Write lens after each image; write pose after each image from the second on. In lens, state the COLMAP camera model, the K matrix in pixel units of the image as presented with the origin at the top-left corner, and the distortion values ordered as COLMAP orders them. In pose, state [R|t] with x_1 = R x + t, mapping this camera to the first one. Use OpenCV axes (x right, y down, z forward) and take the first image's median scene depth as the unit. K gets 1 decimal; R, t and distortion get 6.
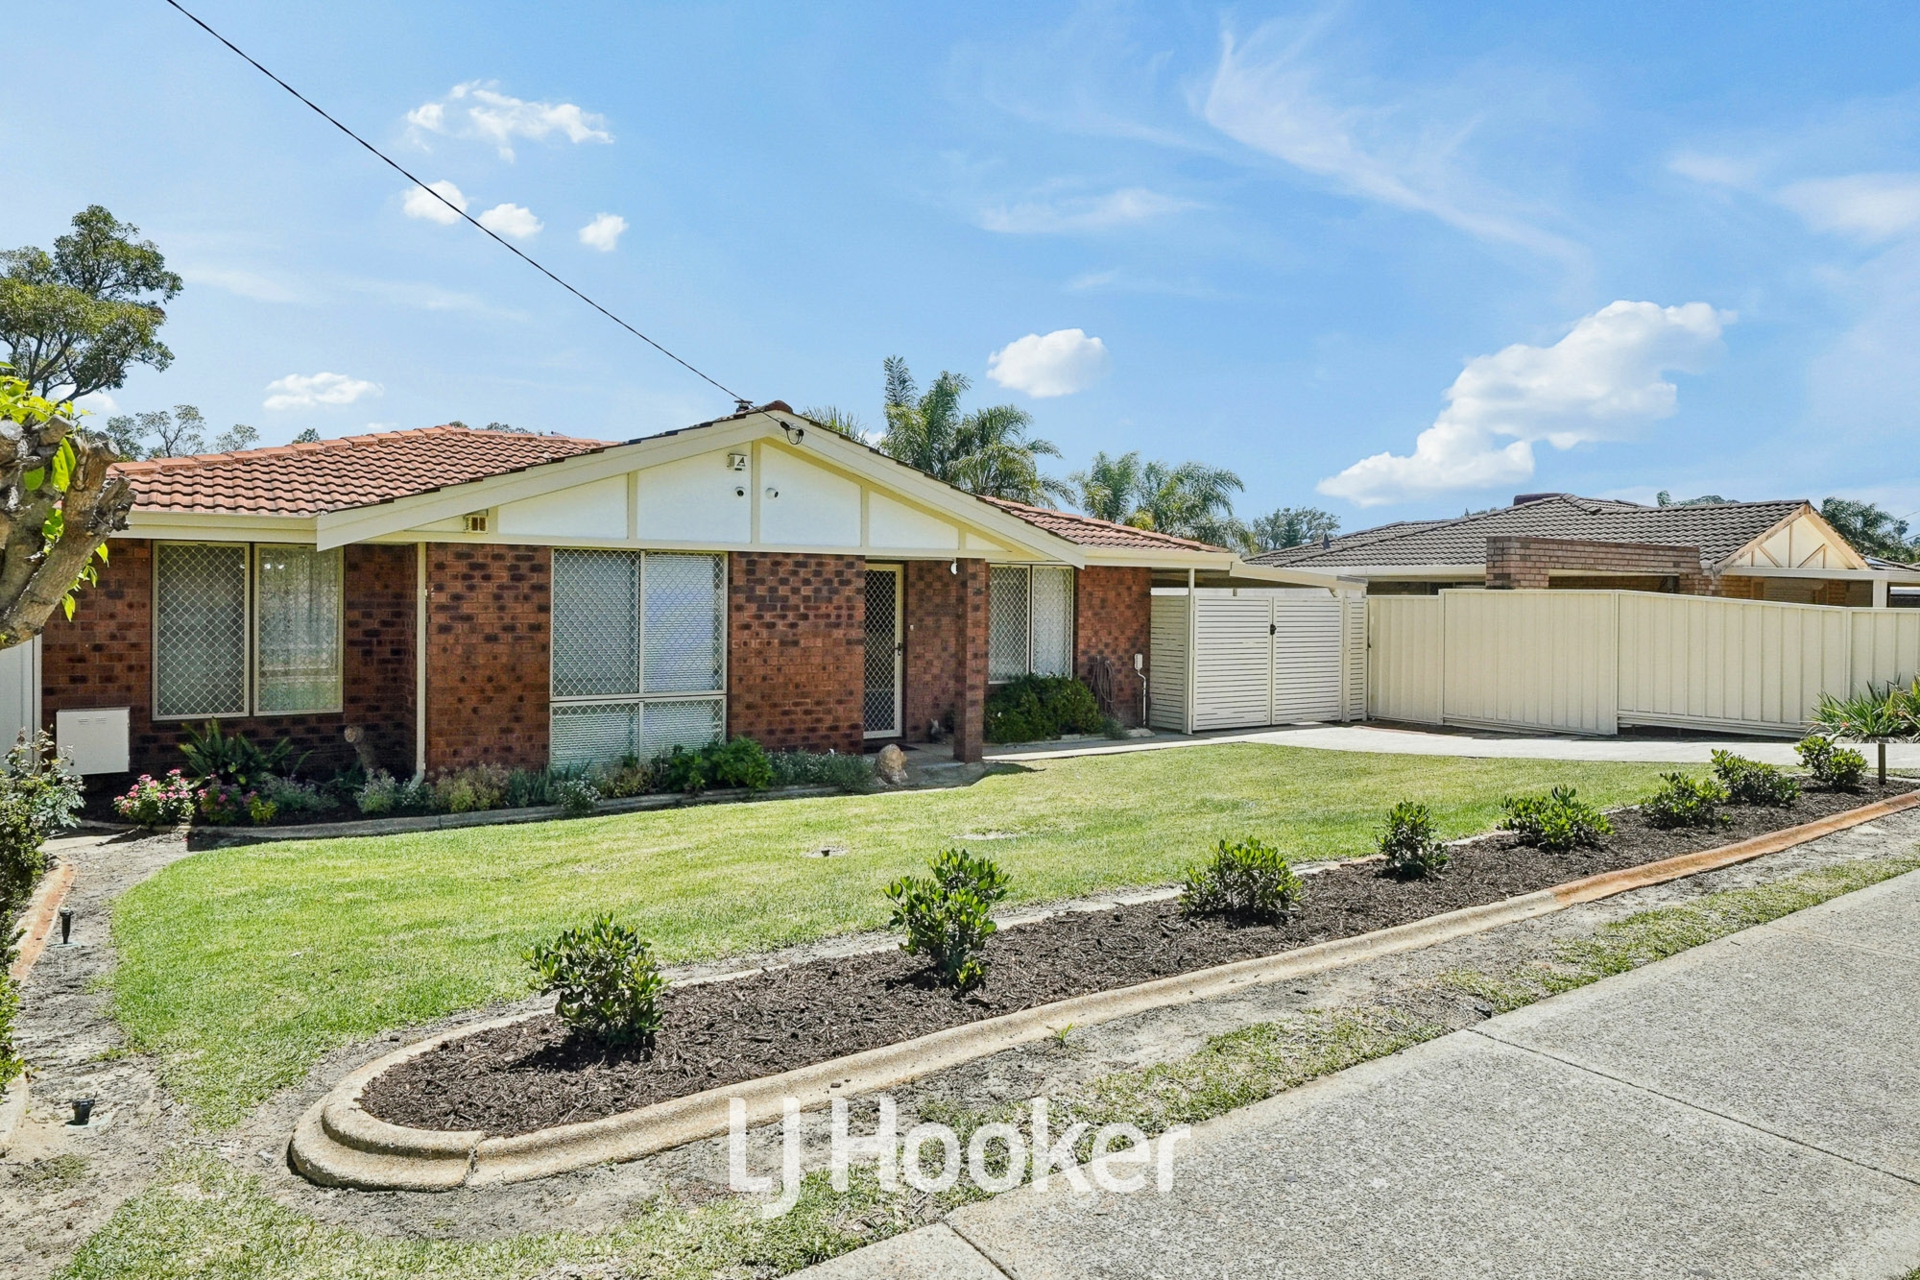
lens RADIAL K [[1124.5, 0, 949.9], [0, 1124.5, 608.1], [0, 0, 1]] dist [-0.001873, 0.000699]
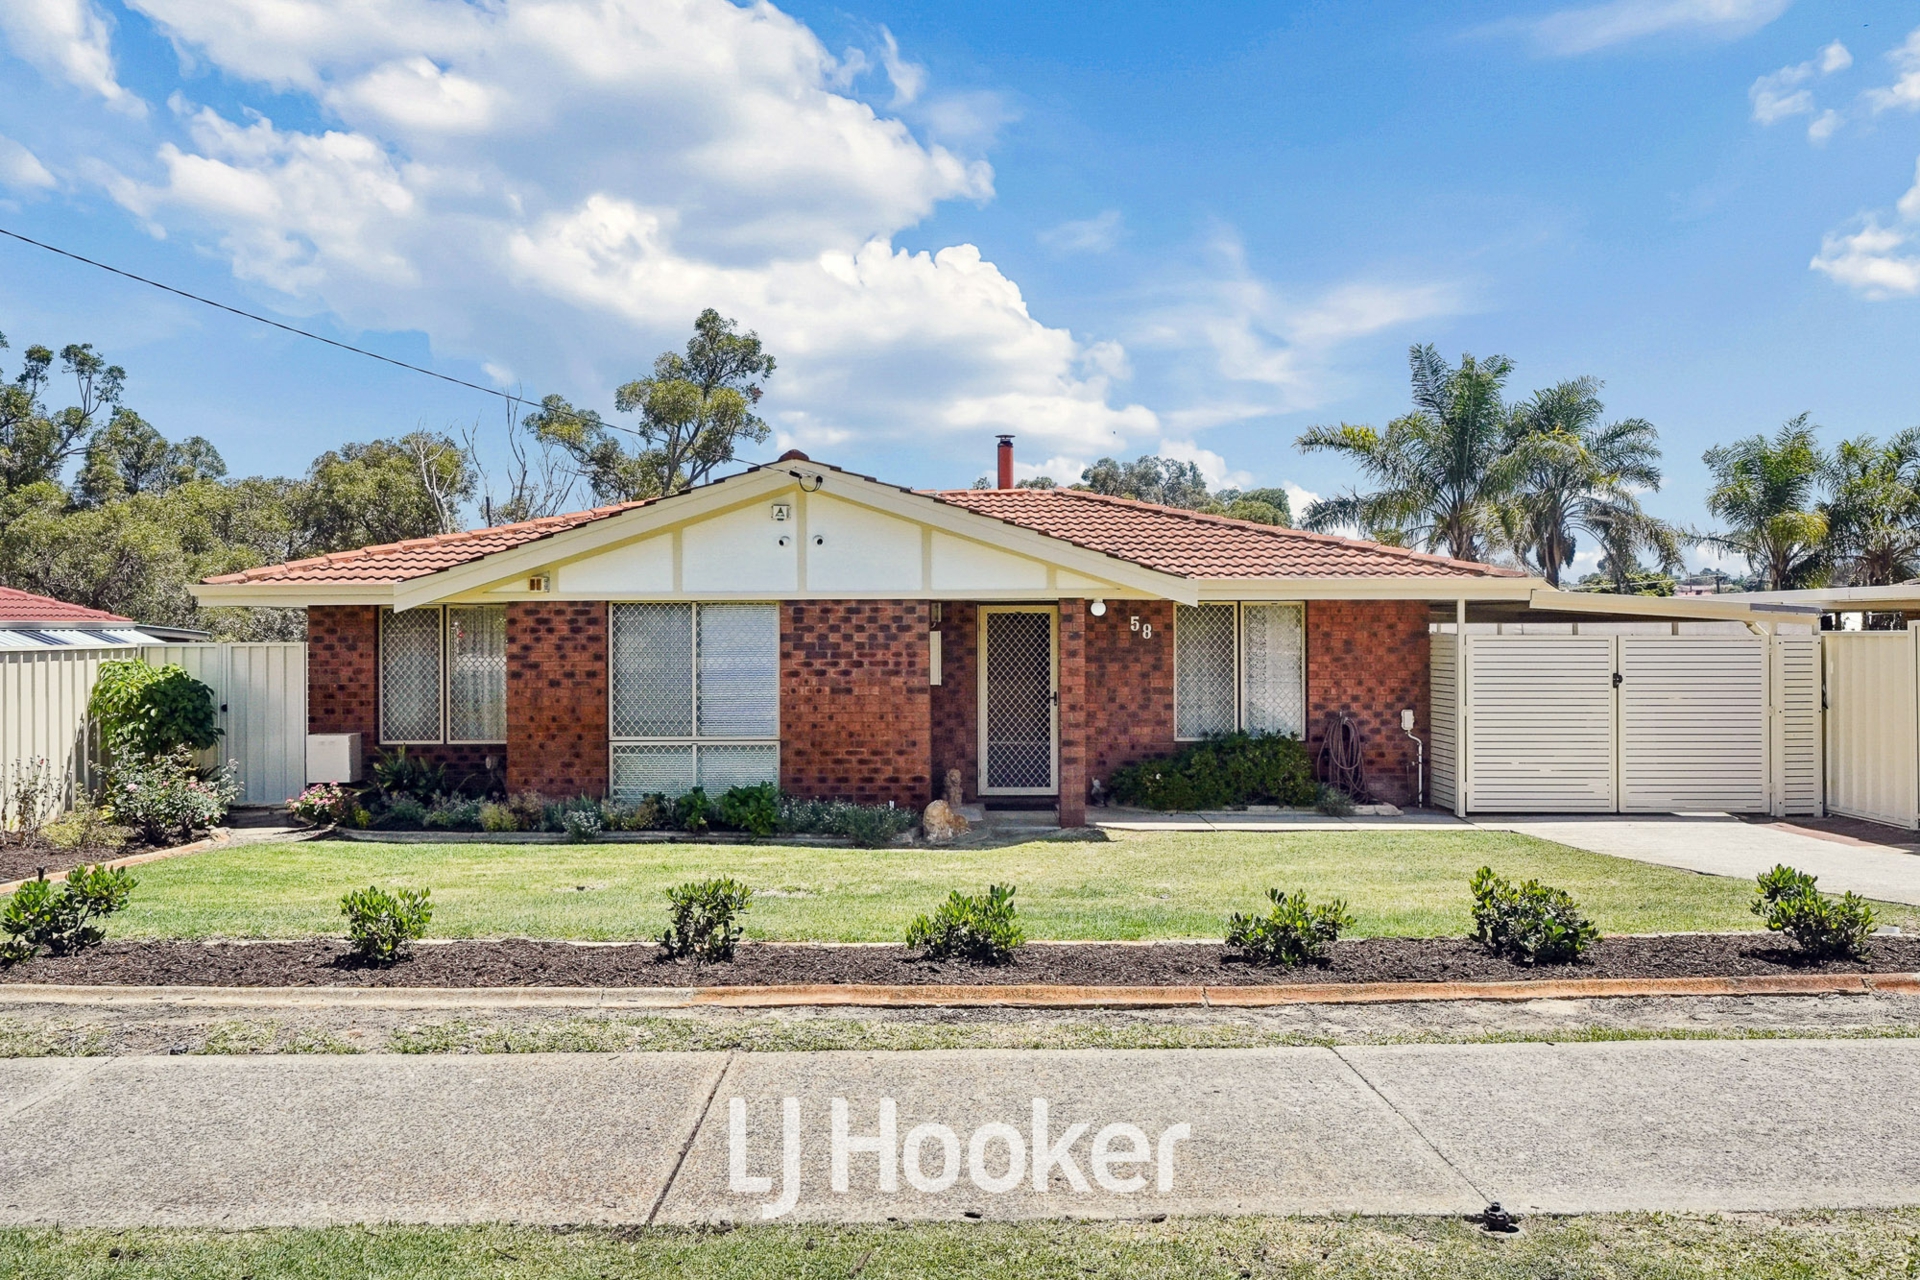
lens RADIAL K [[1266.6, 0, 960.0], [0, 1266.6, 640.0], [0, 0, 1]] dist [0.004623, -0.000399]
pose [[0.835169, -0.008493, -0.549929, 0.555160], [0.005747, 0.999961, -0.006714, -0.005426], [0.549964, 0.002447, 0.835185, 0.127613]]
